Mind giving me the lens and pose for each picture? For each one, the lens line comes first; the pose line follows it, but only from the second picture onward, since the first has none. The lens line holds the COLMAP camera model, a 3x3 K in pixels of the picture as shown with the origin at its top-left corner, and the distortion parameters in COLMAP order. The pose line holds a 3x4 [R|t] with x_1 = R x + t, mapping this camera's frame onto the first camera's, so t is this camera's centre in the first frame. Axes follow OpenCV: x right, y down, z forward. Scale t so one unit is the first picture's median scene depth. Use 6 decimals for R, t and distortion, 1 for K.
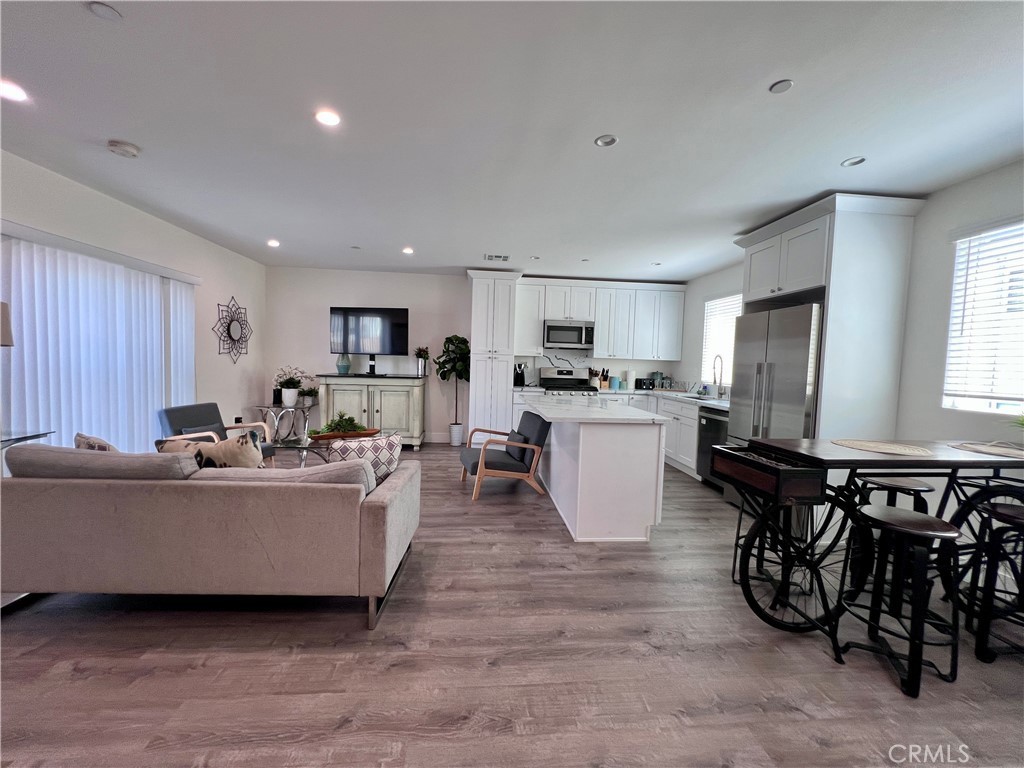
lens RADIAL K [[411.2, 0, 506.7], [0, 411.2, 386.5], [0, 0, 1]] dist [-0.013012, -0.000636]
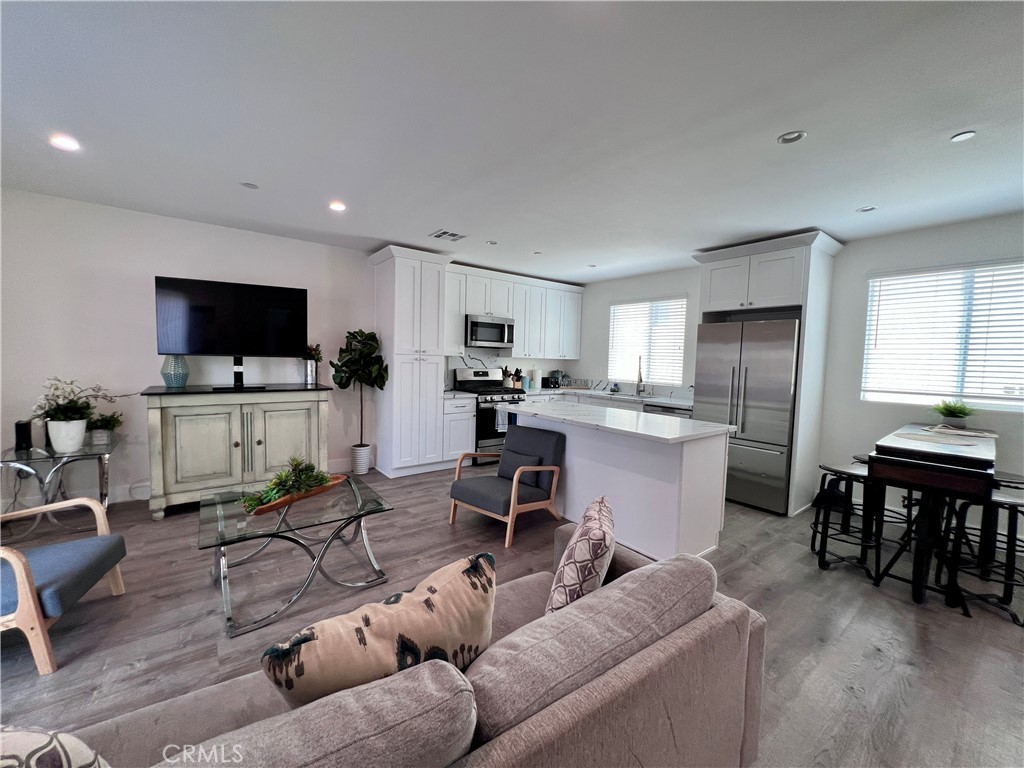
lens RADIAL K [[411.2, 0, 508.9], [0, 411.2, 388.5], [0, 0, 1]] dist [-0.013012, -0.000636]
pose [[0.840804, -0.048913, 0.539125, -0.312786], [0.033316, 0.998697, 0.038650, -0.036895], [-0.540313, -0.014536, 0.841338, 0.220101]]
